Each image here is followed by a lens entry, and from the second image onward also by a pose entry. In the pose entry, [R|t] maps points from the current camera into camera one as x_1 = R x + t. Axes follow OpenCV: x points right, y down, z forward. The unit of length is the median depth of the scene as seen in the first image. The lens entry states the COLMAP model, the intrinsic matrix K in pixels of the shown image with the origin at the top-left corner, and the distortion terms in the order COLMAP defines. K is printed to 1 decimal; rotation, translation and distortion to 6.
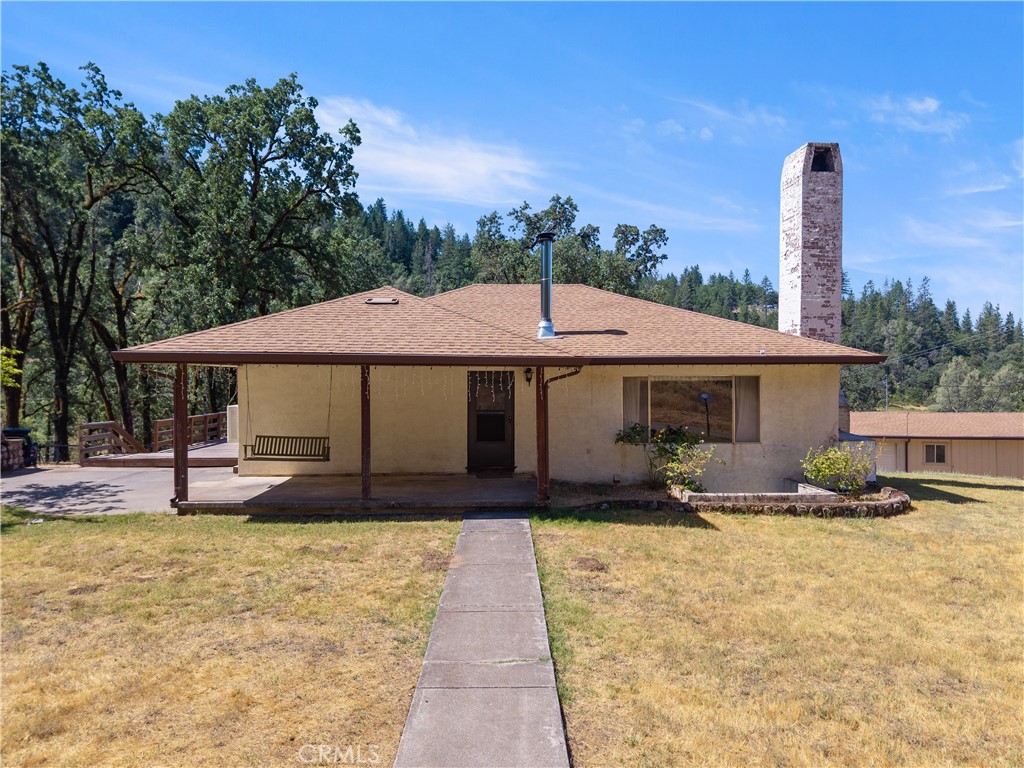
lens RADIAL K [[694.4, 0, 514.1], [0, 694.4, 379.0], [0, 0, 1]] dist [0.018310, -0.008745]
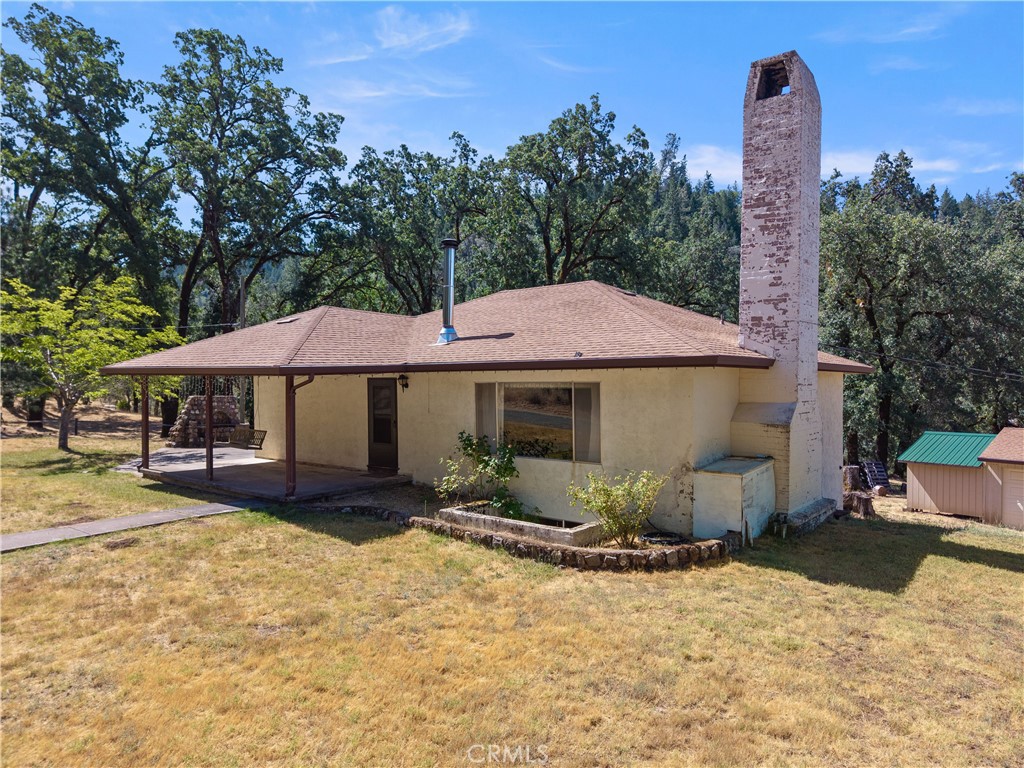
lens RADIAL K [[694.4, 0, 513.5], [0, 694.4, 388.8], [0, 0, 1]] dist [0.018310, -0.008745]
pose [[0.746005, 0.007570, -0.665897, 0.725102], [0.001595, 0.999912, 0.013154, -0.007065], [0.665938, -0.010875, 0.745927, 0.284488]]
